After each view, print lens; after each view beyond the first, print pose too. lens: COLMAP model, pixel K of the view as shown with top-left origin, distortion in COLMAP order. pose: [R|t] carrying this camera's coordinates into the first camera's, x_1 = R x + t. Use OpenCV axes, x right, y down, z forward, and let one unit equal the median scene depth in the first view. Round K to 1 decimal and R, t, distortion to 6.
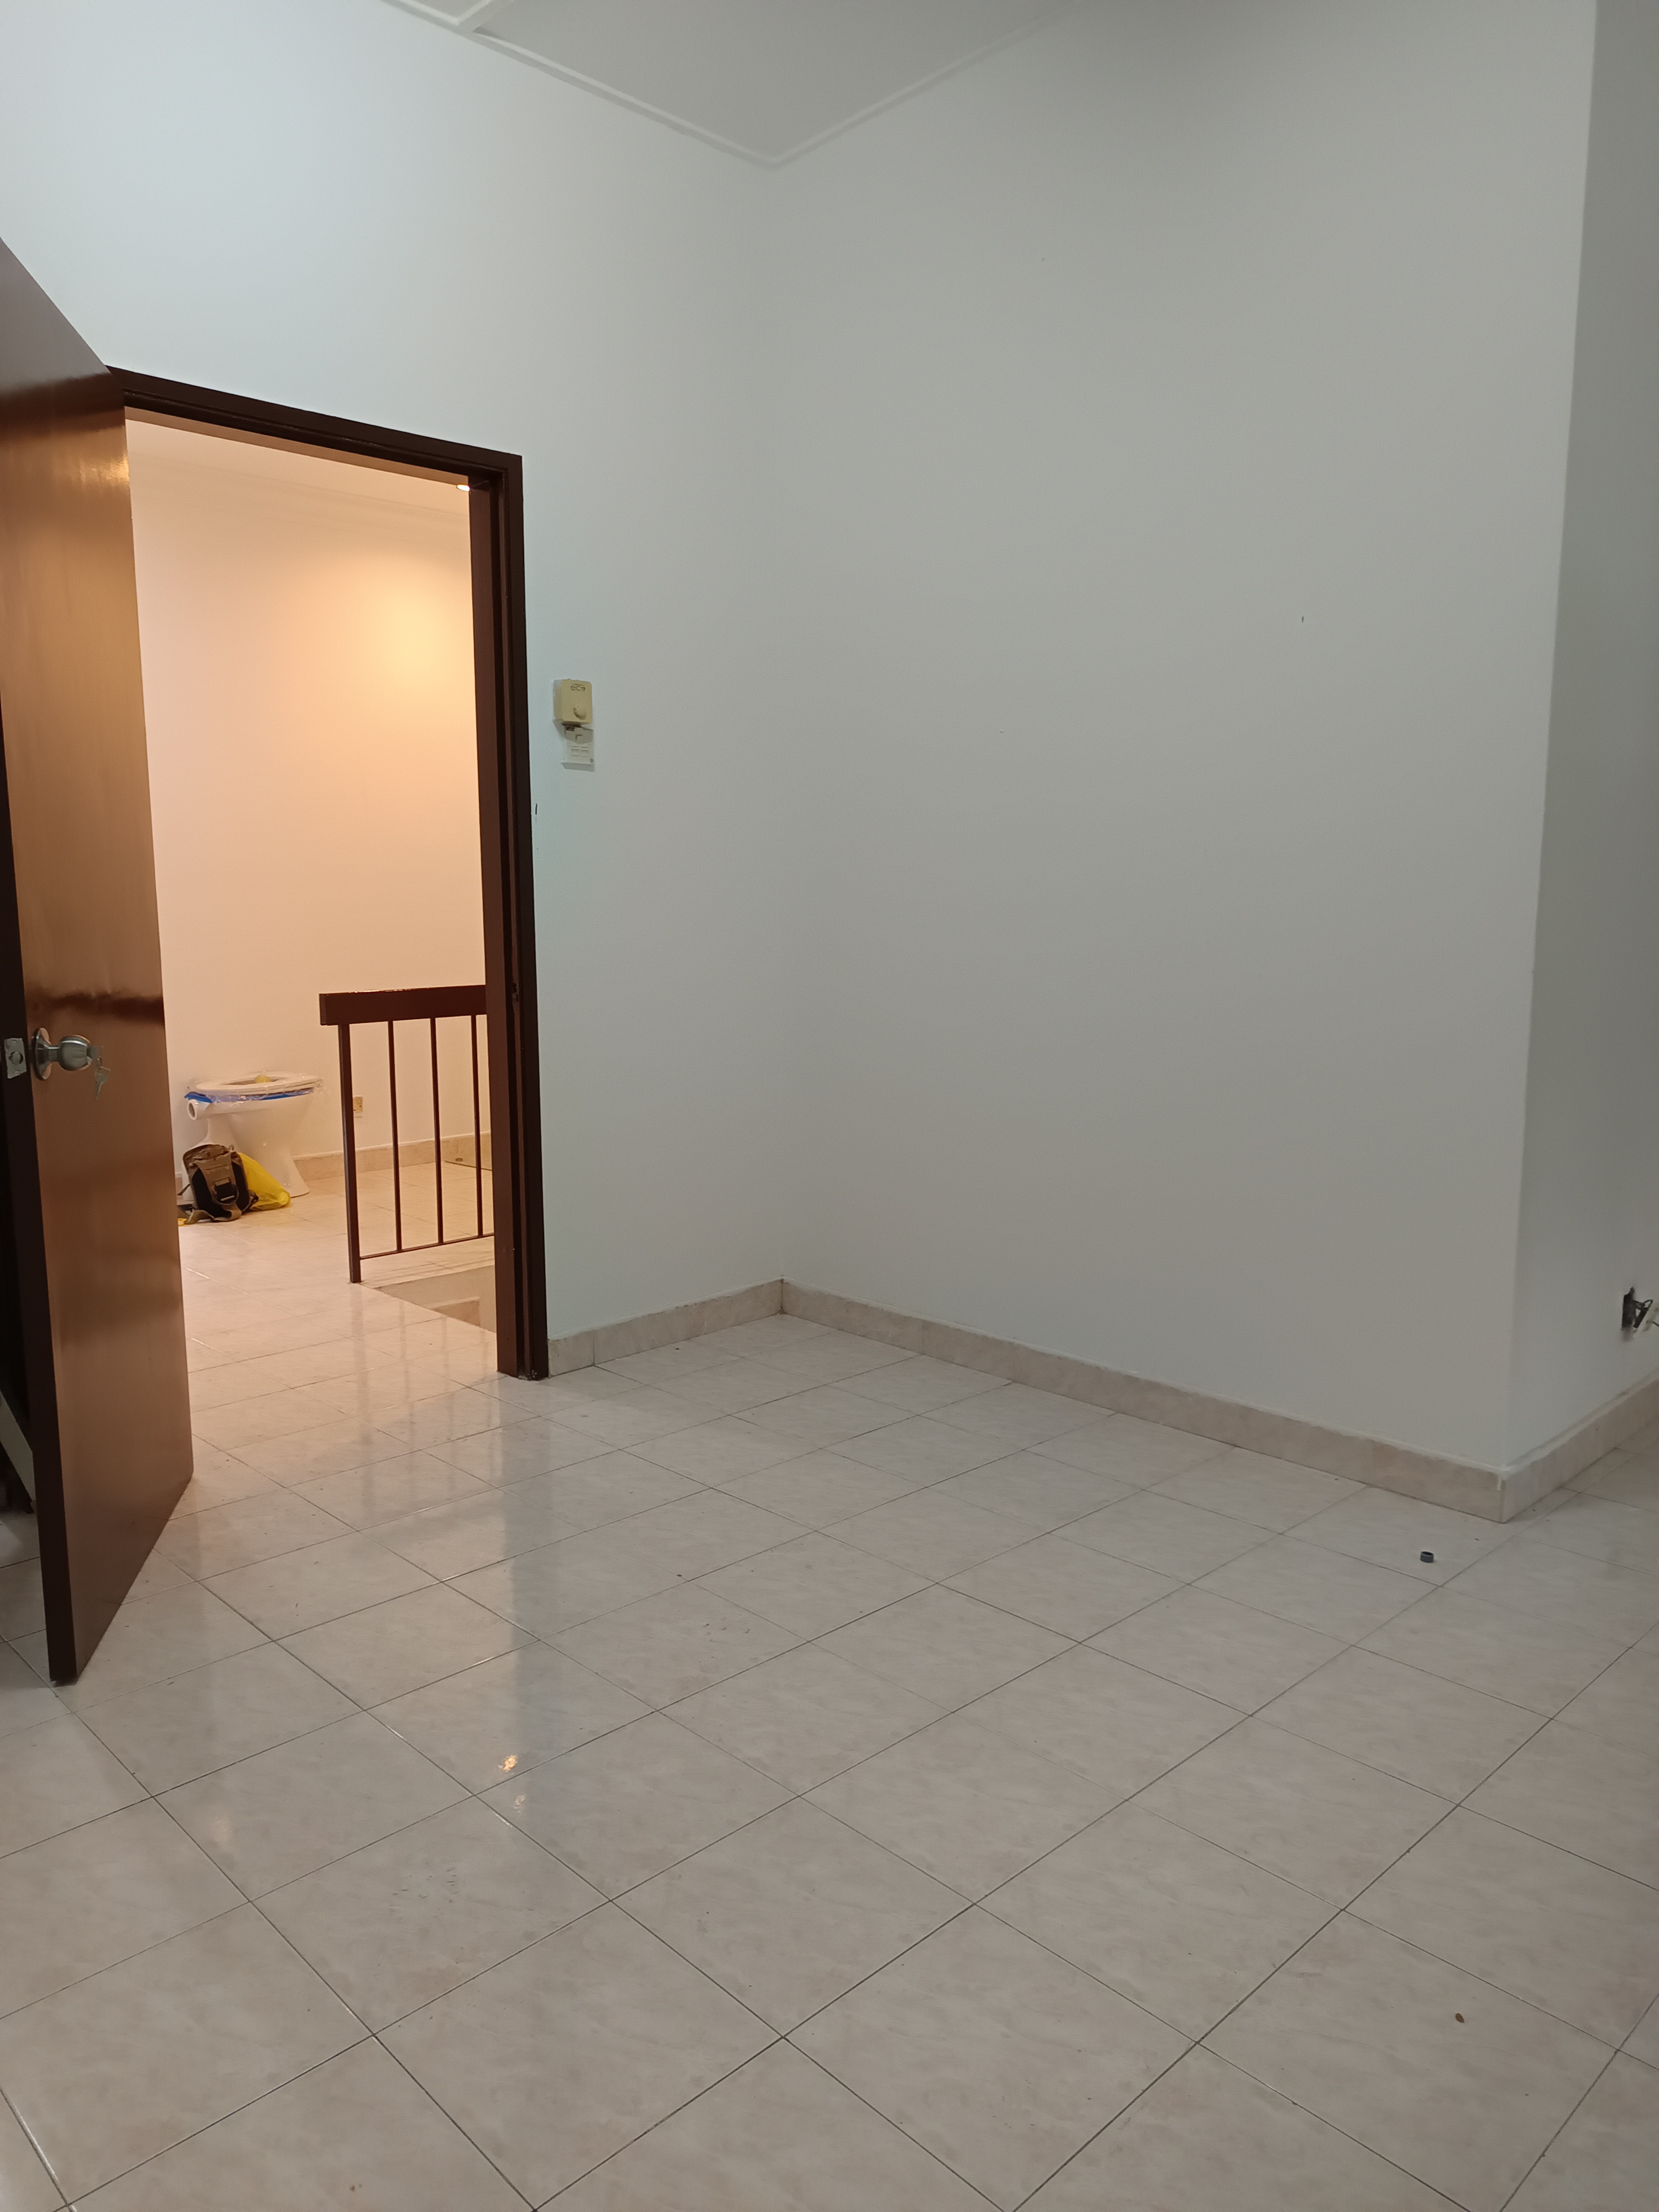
lens RADIAL K [[1554.4, 0, 829.5], [0, 1554.4, 1106.0], [0, 0, 1]] dist [0.002809, 0.009399]
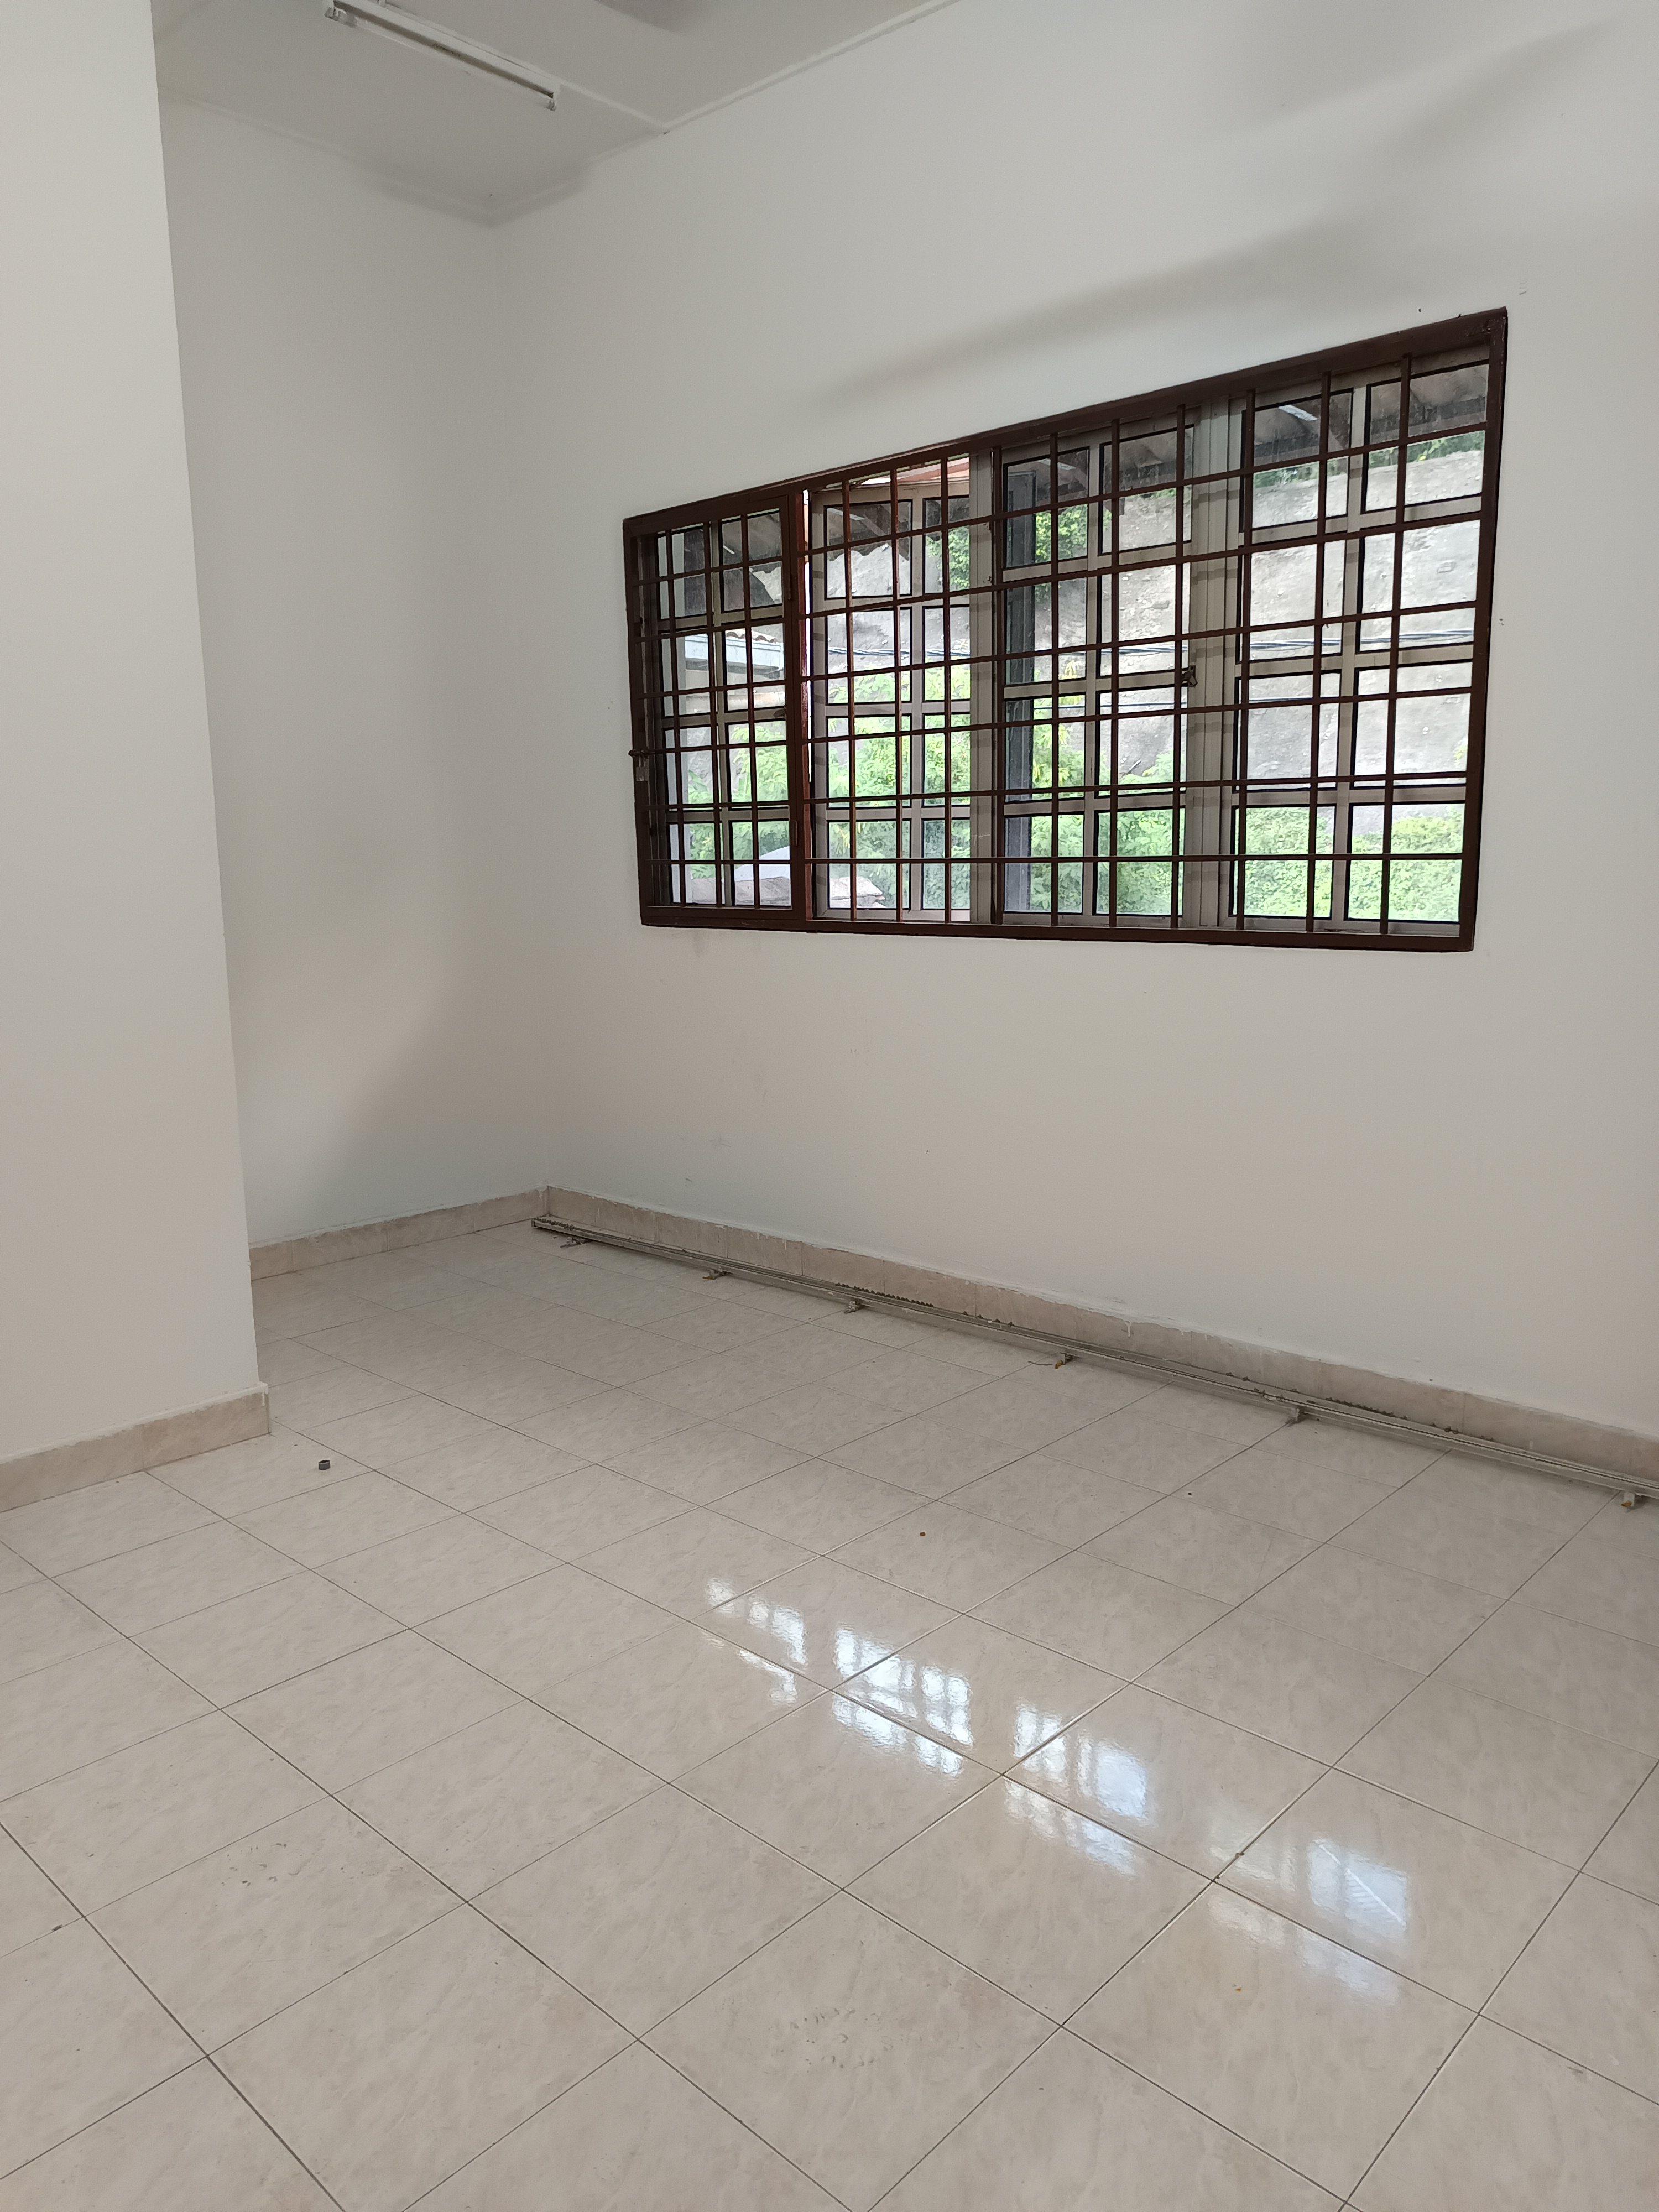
lens RADIAL K [[1554.4, 0, 829.5], [0, 1554.4, 1106.0], [0, 0, 1]] dist [0.002809, 0.009399]
pose [[-0.050541, -0.156904, 0.986320, -0.806672], [0.151667, 0.974922, 0.162863, -0.097990], [-0.987139, 0.157823, -0.025476, 0.756257]]
